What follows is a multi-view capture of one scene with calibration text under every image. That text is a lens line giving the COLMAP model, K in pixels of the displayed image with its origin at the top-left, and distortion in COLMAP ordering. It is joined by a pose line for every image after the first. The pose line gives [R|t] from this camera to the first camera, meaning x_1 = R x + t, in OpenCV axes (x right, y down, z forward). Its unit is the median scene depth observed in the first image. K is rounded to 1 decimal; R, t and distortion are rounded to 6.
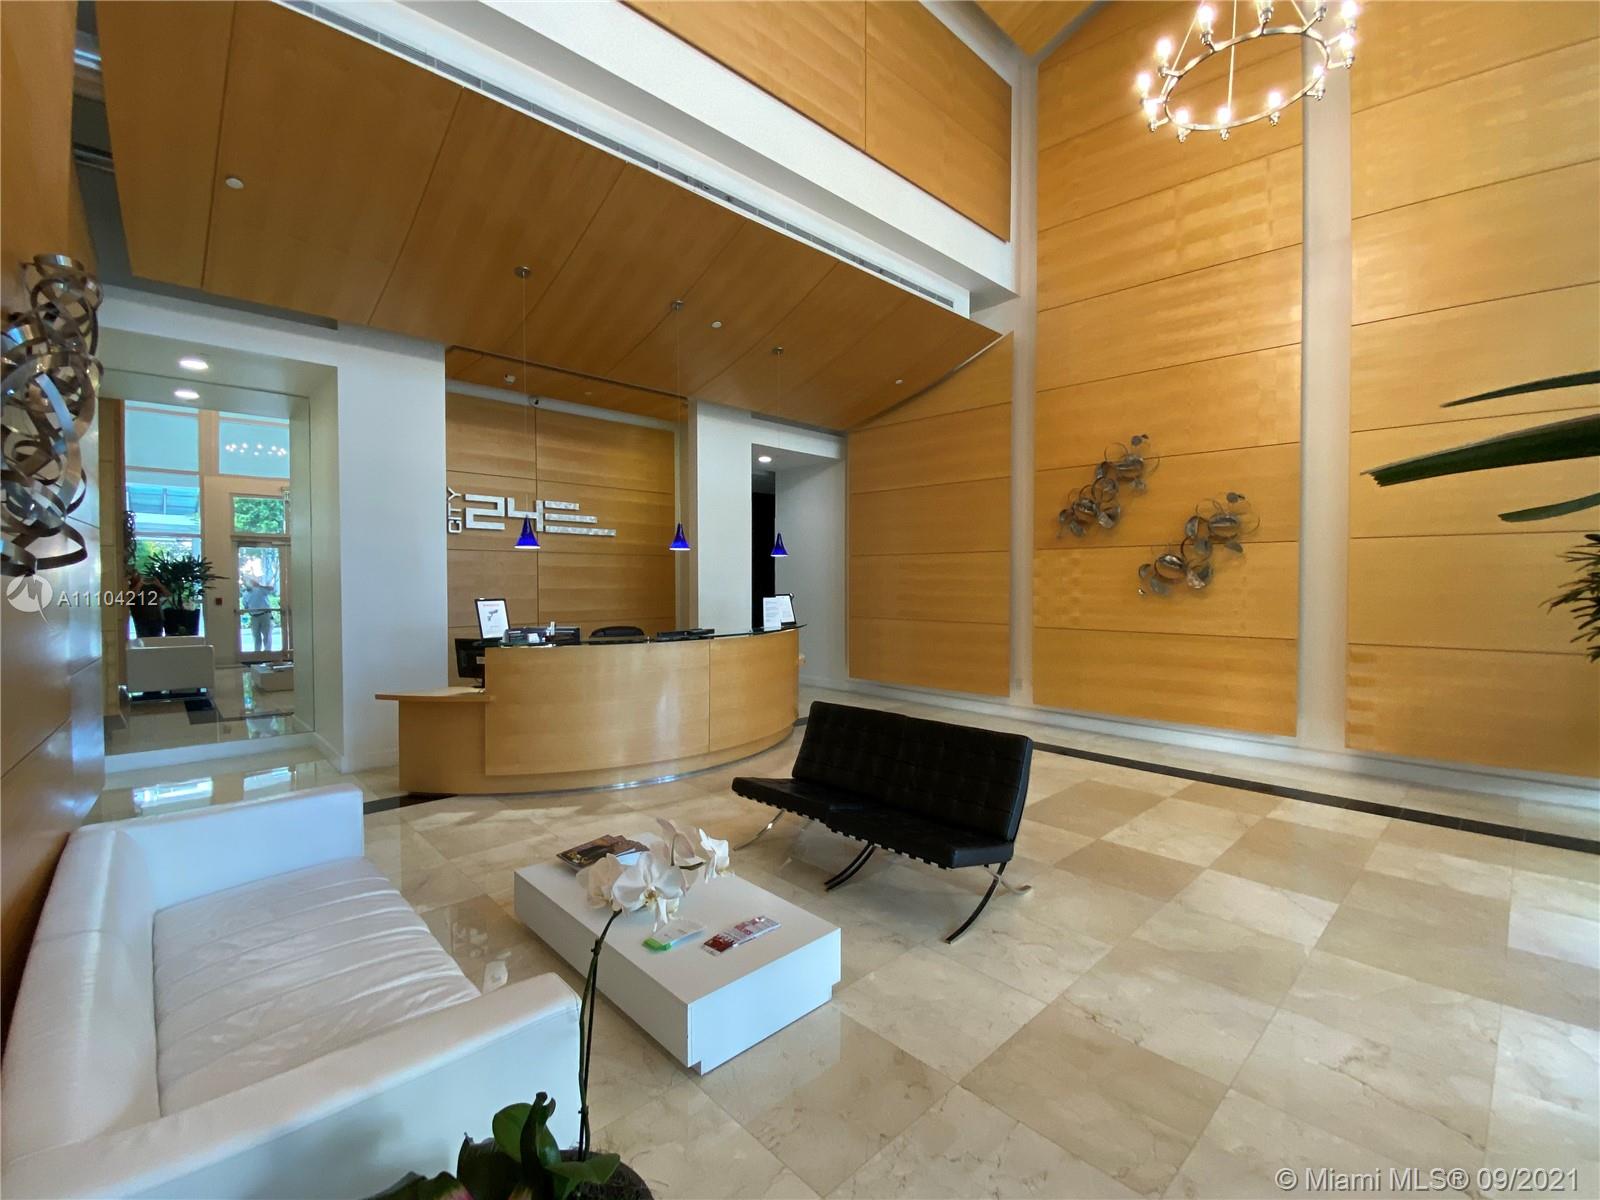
lens RADIAL K [[668.9, 0, 800.0], [0, 668.9, 600.0], [0, 0, 1]] dist [-0.000596, -0.000335]
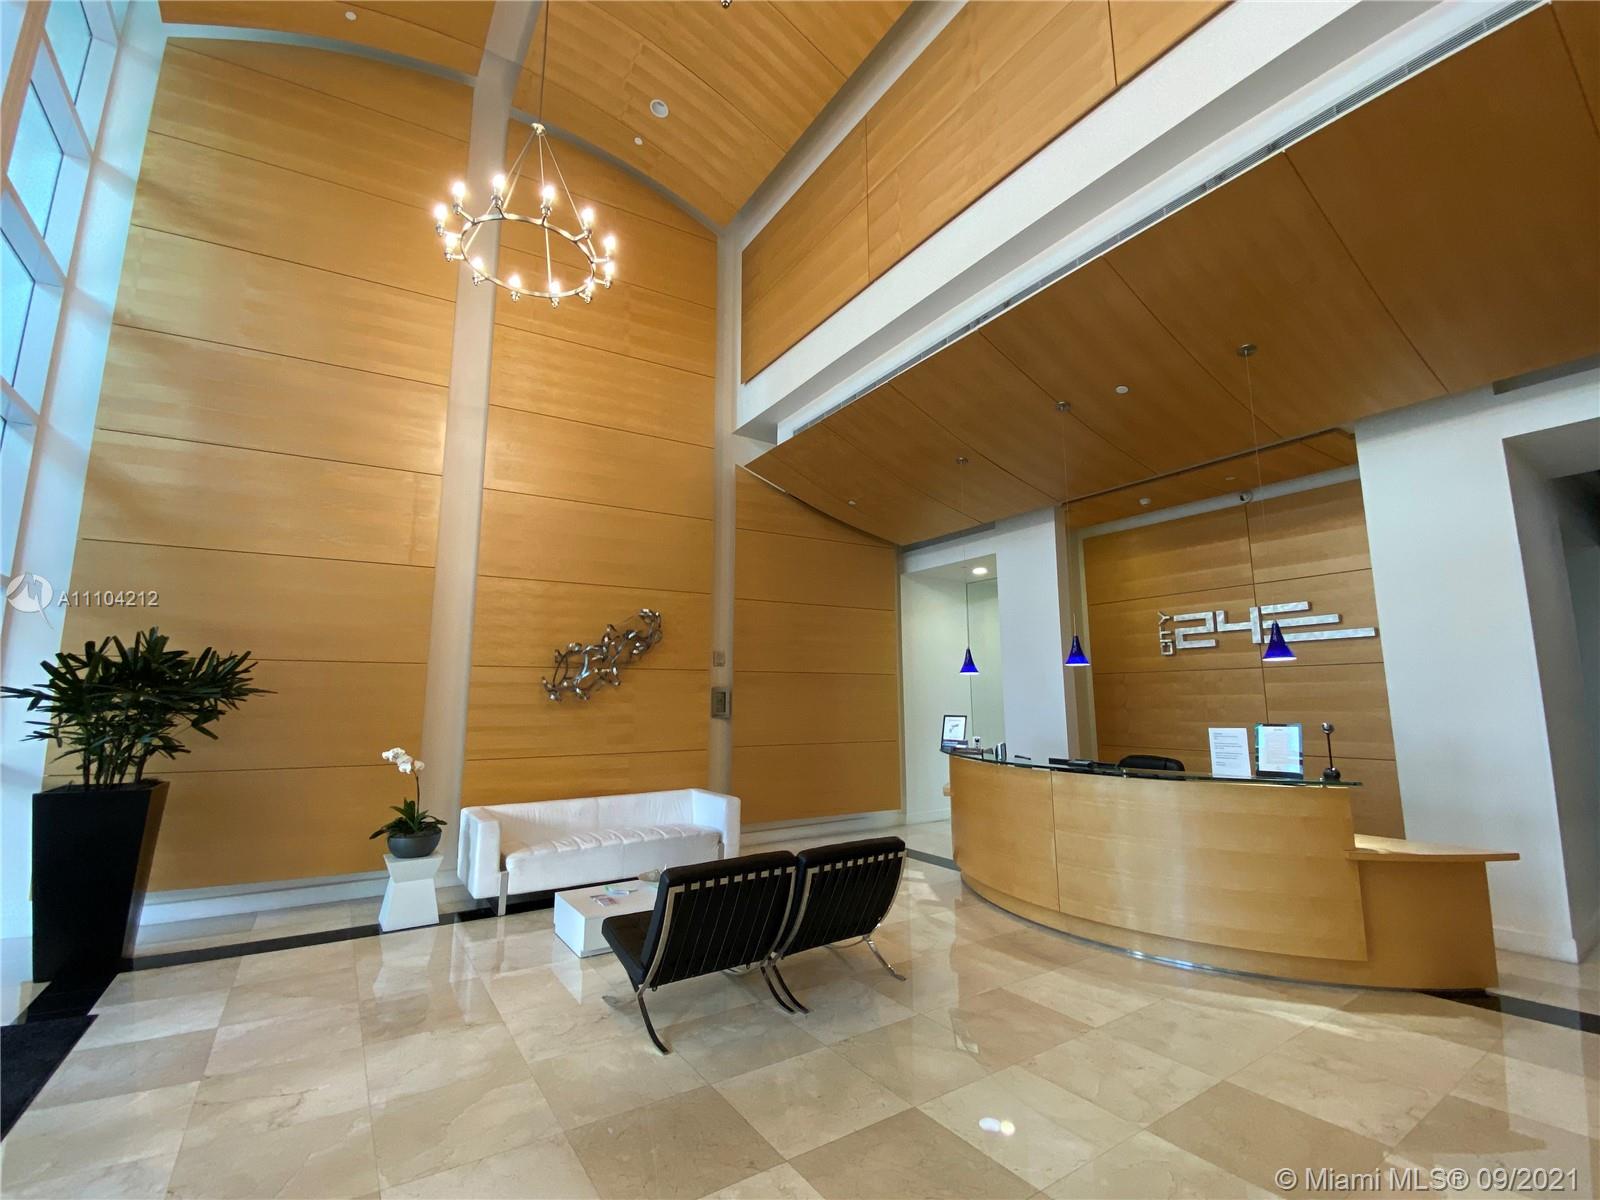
lens RADIAL K [[668.9, 0, 800.0], [0, 668.9, 600.0], [0, 0, 1]] dist [-0.000596, -0.000335]
pose [[-0.130188, -0.154984, -0.979301, 0.692566], [-0.026929, 0.987896, -0.152764, -0.014675], [0.991124, 0.006484, -0.132786, 0.702817]]
